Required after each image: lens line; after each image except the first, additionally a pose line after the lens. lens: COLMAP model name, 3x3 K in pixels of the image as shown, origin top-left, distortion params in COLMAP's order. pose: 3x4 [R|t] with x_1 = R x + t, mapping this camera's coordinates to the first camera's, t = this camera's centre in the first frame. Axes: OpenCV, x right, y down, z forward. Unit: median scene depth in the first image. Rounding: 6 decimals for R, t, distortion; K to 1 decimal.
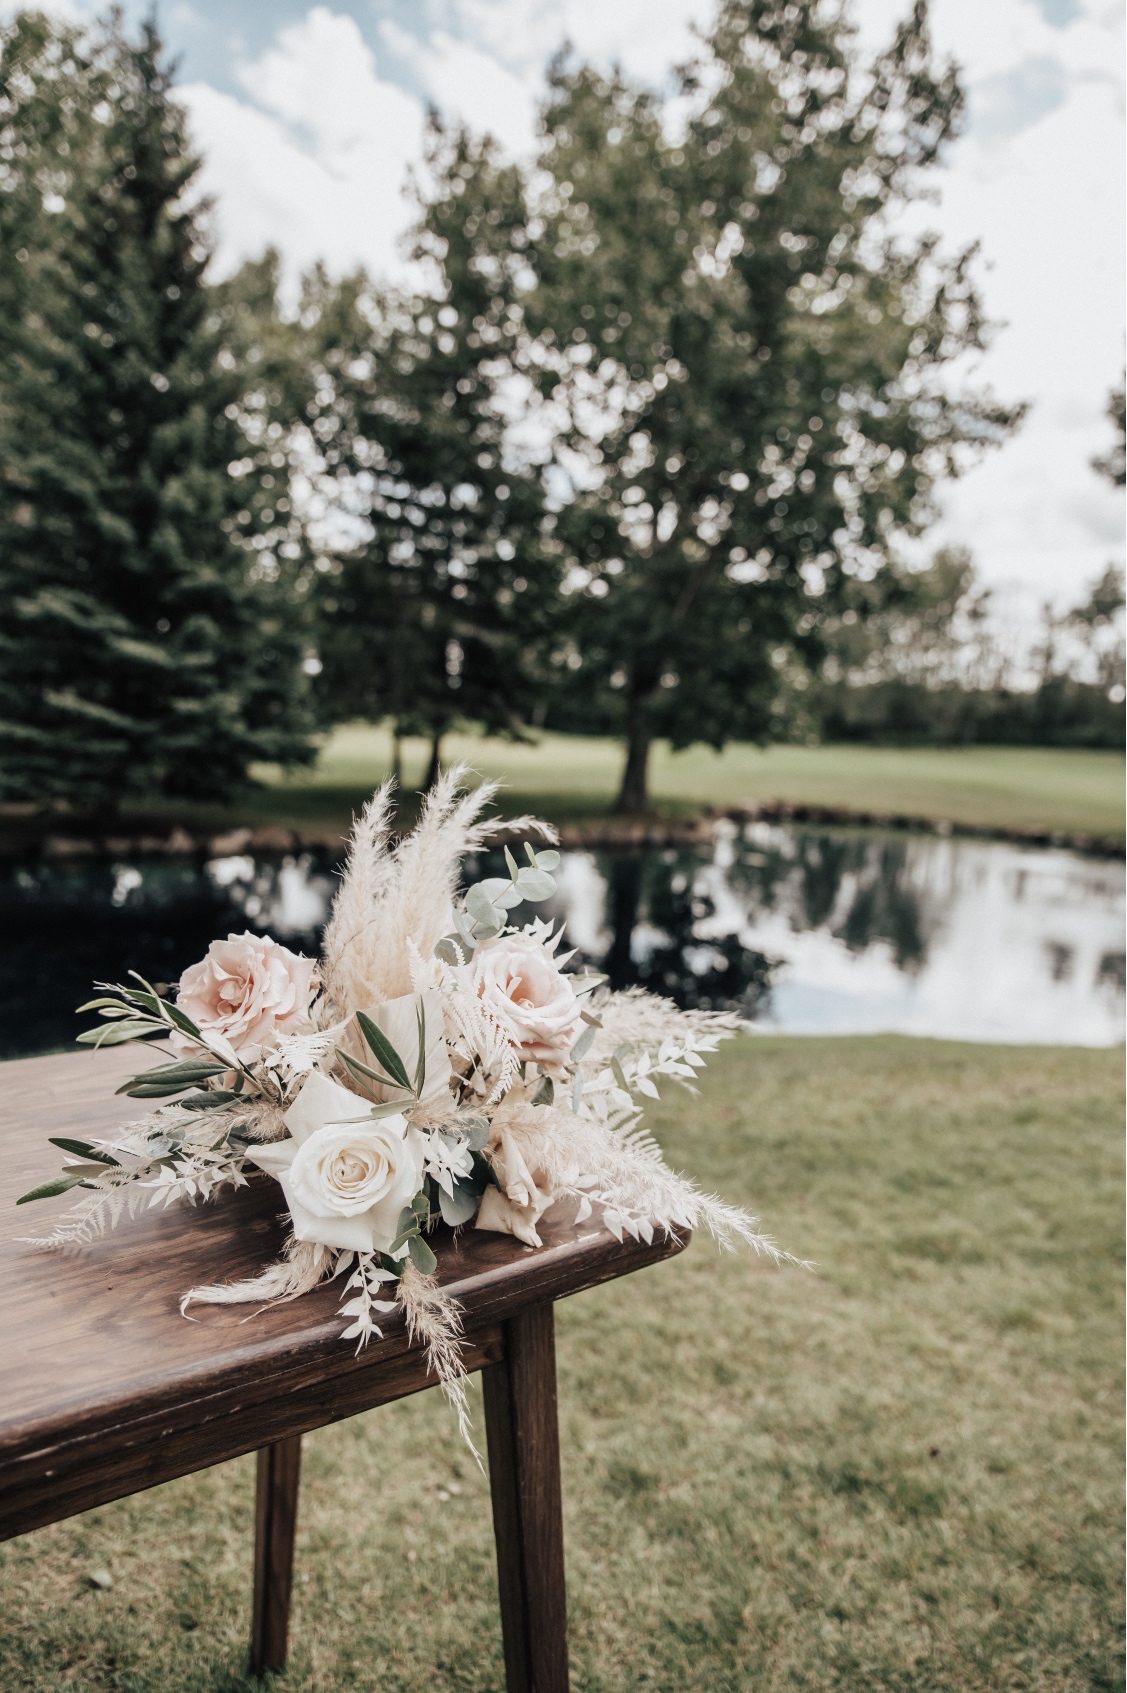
lens RADIAL K [[1223.8, 0, 563.5], [0, 1223.8, 846.5], [0, 0, 1]] dist [-0.072592, 0.008262]
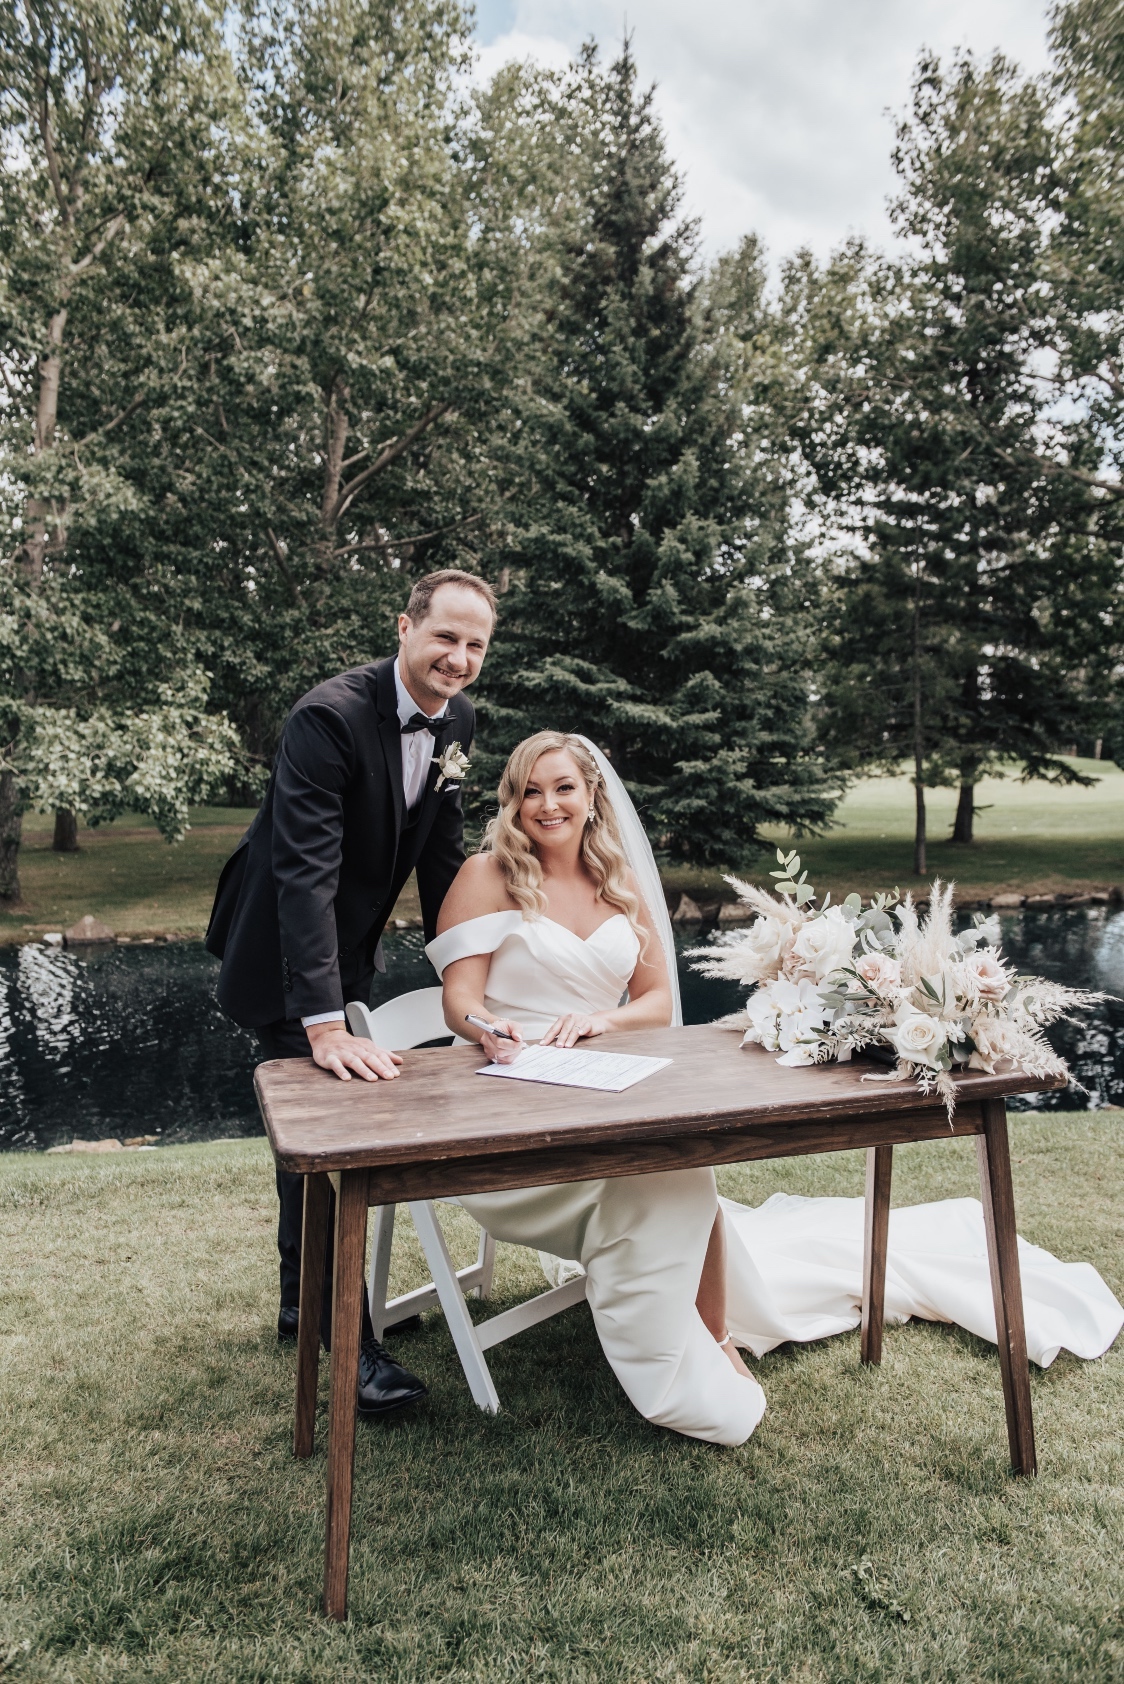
lens RADIAL K [[1480.5, 0, 562.0], [0, 1480.5, 842.0], [0, 0, 1]] dist [0.013125, -0.005114]
pose [[0.930619, -0.043258, -0.363424, 0.014399], [0.027029, 0.998402, -0.049626, -0.001359], [0.364990, 0.036360, 0.930301, -0.112521]]
